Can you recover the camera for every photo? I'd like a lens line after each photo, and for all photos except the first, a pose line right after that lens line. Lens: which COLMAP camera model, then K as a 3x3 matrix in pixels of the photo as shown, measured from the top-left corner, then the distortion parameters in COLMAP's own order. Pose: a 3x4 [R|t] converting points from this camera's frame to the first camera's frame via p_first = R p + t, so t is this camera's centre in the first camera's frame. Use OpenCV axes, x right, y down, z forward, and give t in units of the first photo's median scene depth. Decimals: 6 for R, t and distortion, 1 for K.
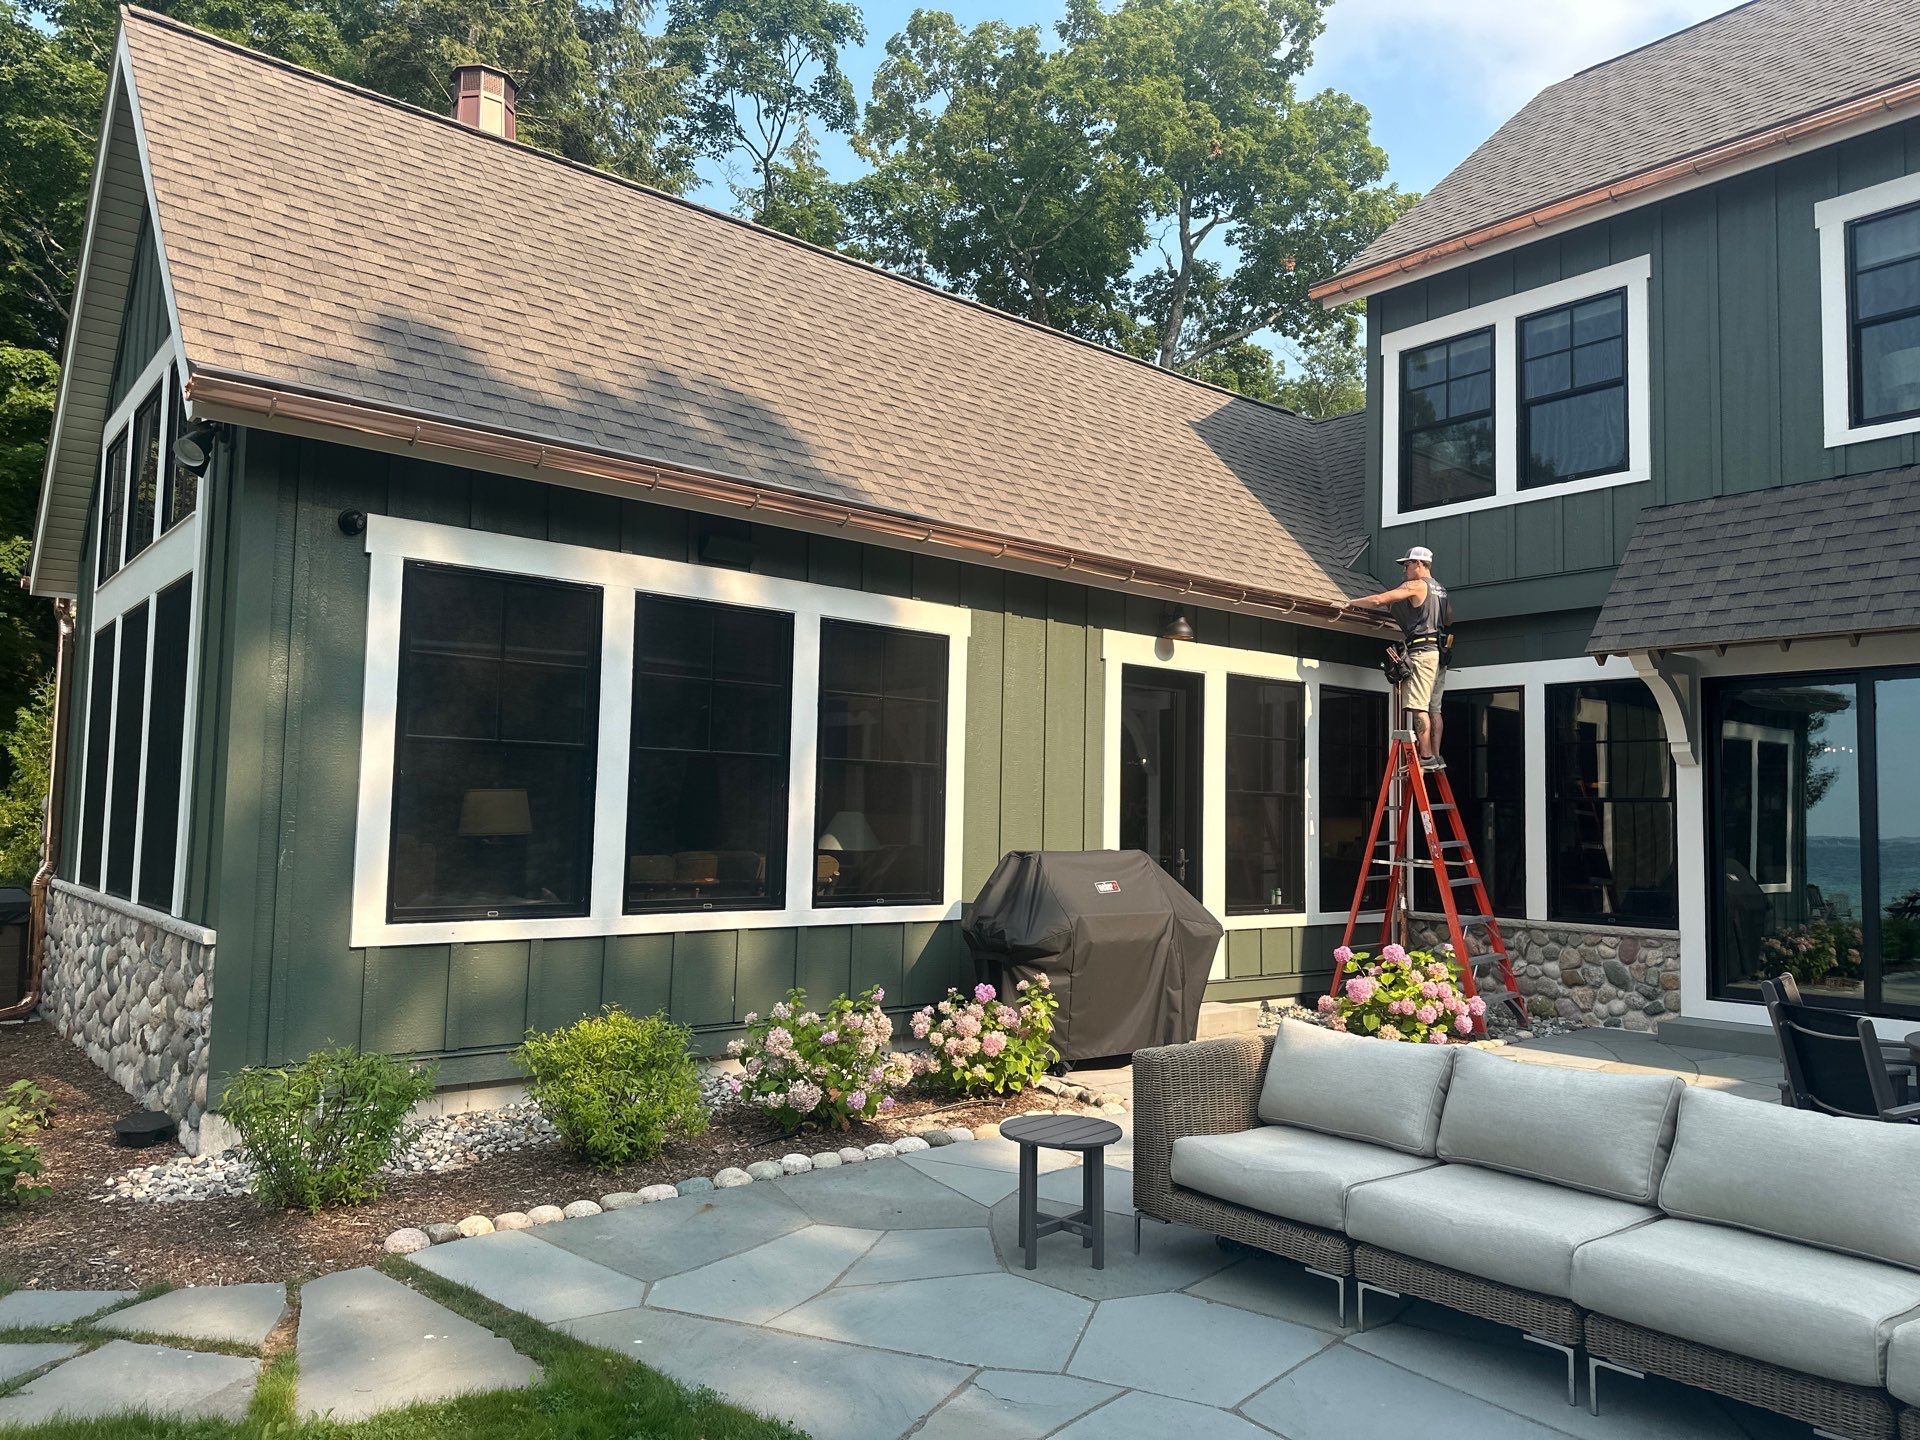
lens RADIAL K [[1354.0, 0, 960.5], [0, 1354.0, 711.3], [0, 0, 1]] dist [0.020172, -0.002686]
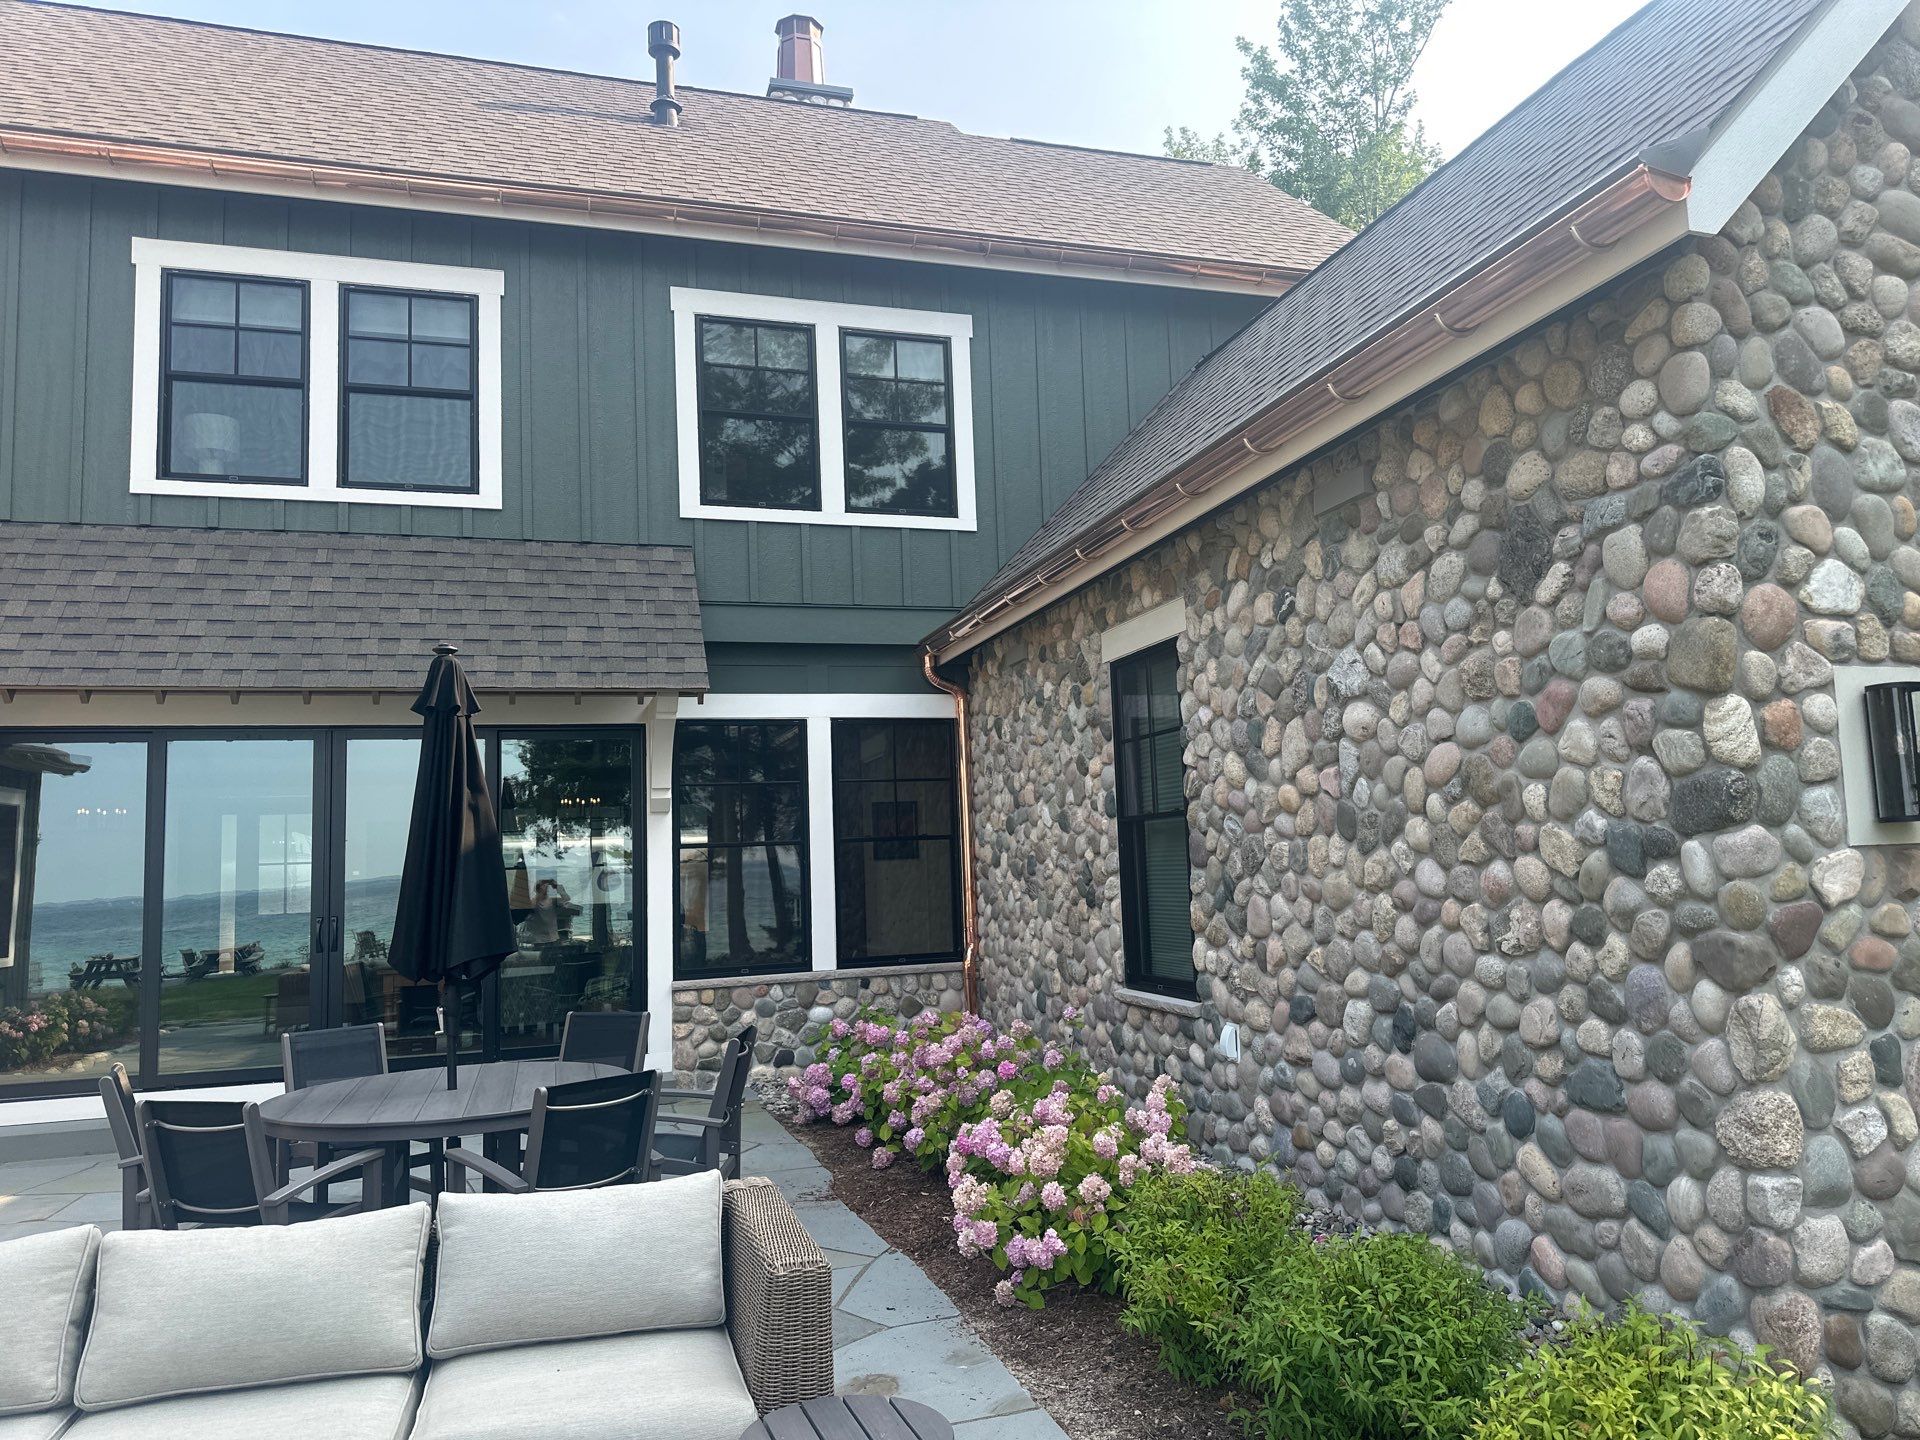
lens RADIAL K [[1433.3, 0, 962.1], [0, 1433.3, 739.5], [0, 0, 1]] dist [0.011574, -0.004493]
pose [[0.375944, 0.055511, 0.924978, -0.069810], [-0.034039, 0.998358, -0.046080, 0.005684], [-0.926017, -0.014161, 0.377216, 0.083291]]
